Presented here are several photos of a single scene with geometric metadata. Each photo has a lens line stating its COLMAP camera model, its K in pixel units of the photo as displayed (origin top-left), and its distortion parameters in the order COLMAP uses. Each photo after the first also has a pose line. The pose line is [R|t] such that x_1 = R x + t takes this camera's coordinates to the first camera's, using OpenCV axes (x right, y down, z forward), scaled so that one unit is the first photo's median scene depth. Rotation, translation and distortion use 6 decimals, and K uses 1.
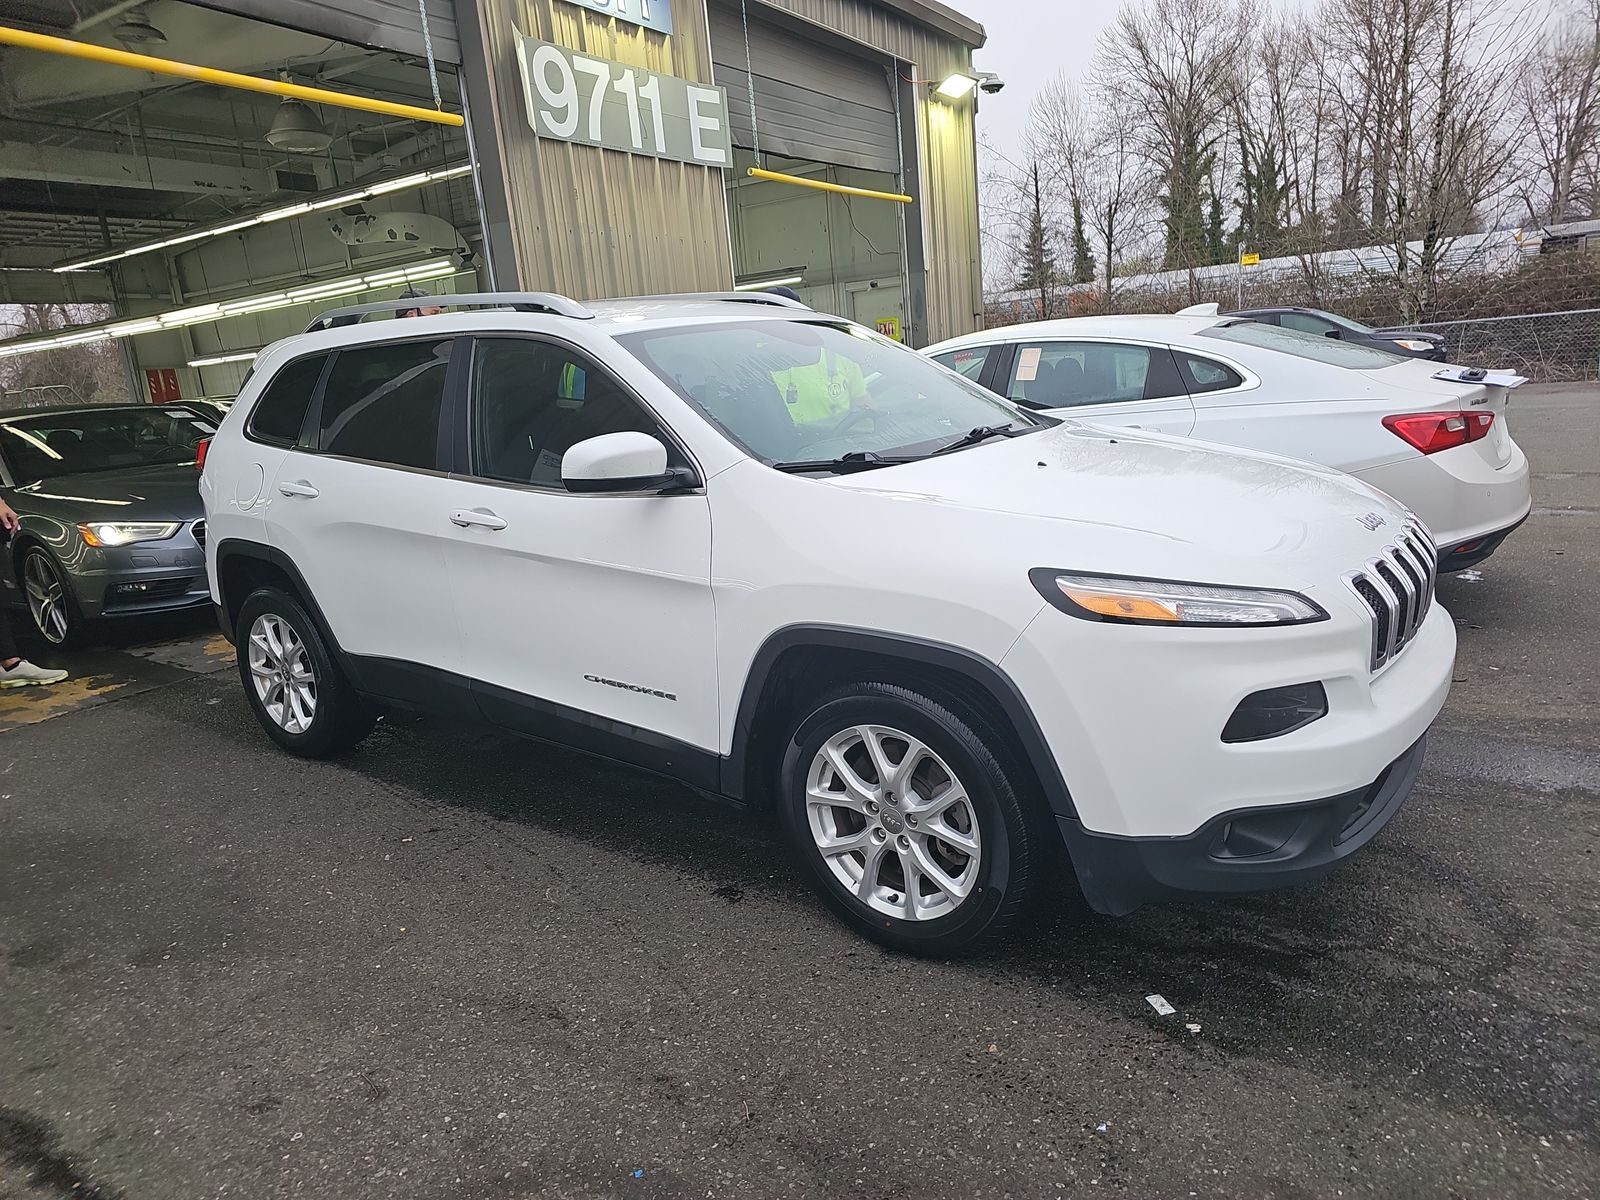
lens RADIAL K [[1072.5, 0, 801.5], [0, 1072.5, 595.8], [0, 0, 1]] dist [0.041710, -0.017851]
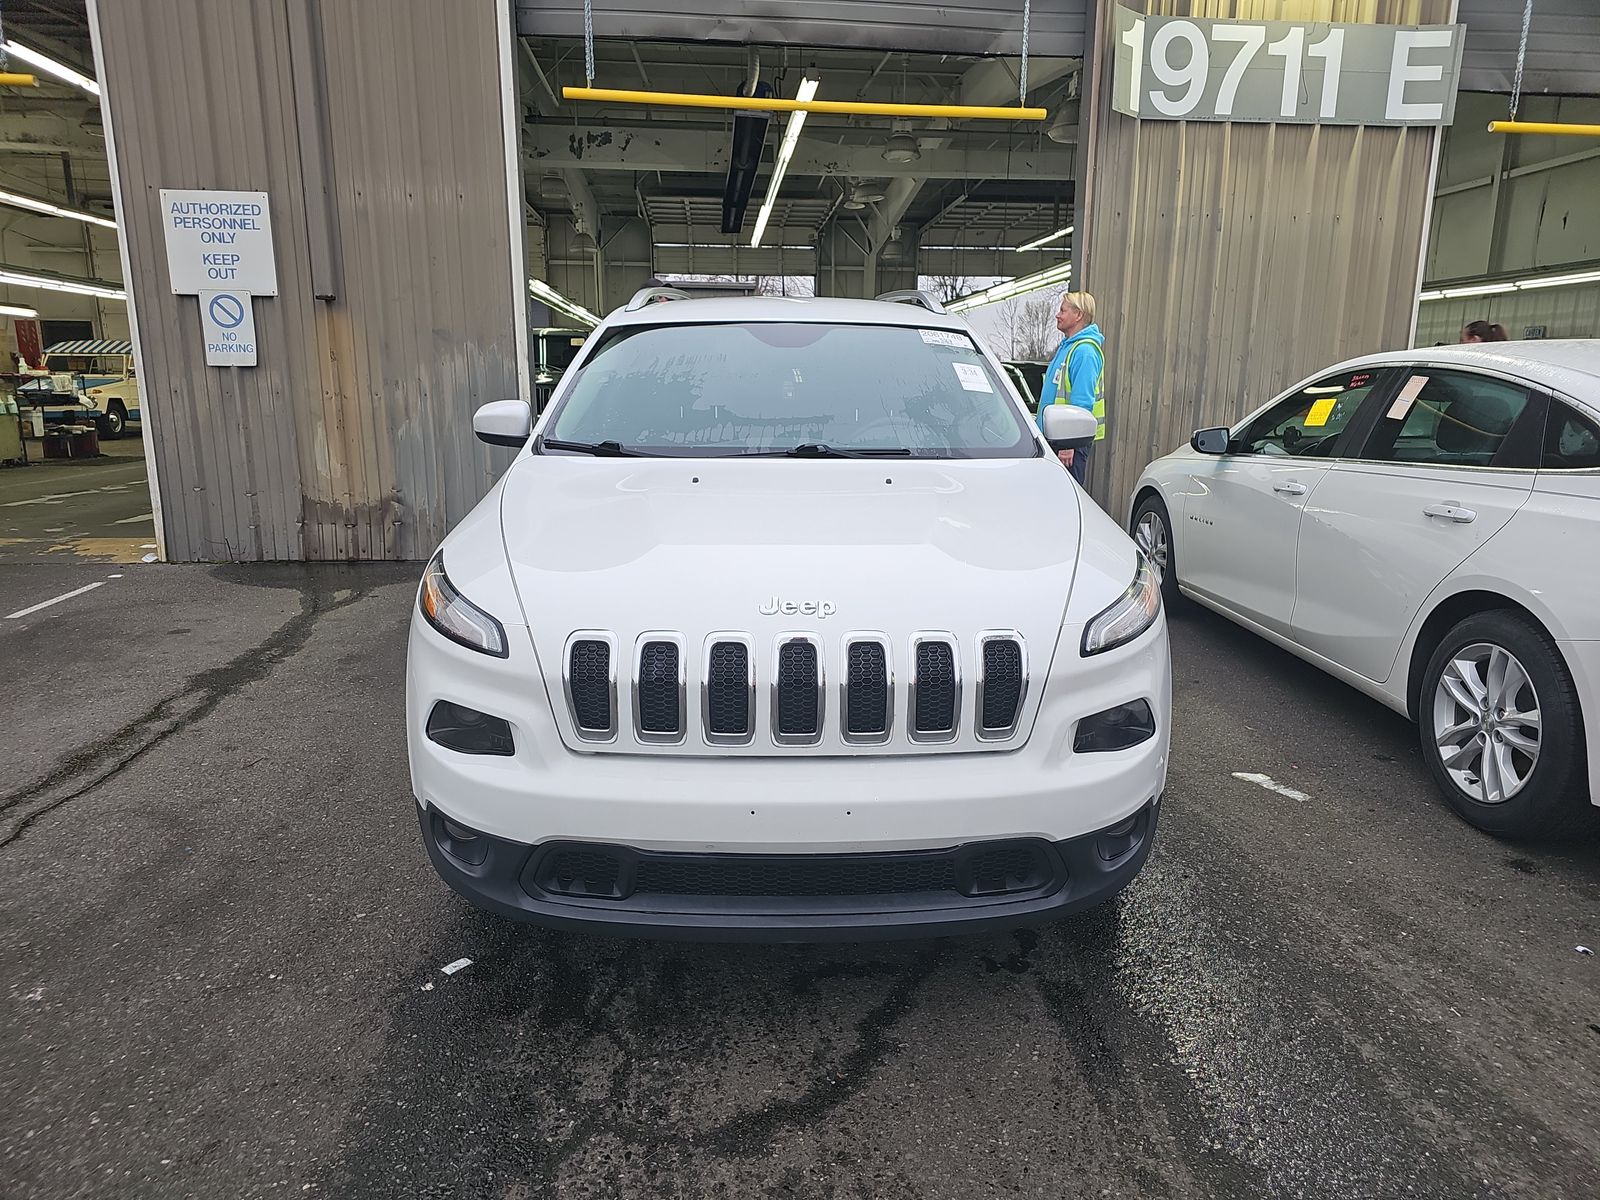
lens RADIAL K [[1072.5, 0, 800.4], [0, 1072.5, 601.3], [0, 0, 1]] dist [0.041710, -0.017851]
pose [[0.604596, 0.253626, -0.755075, 0.390633], [-0.230838, 0.963062, 0.138654, -0.064213], [0.762350, 0.090470, 0.640810, 0.163352]]
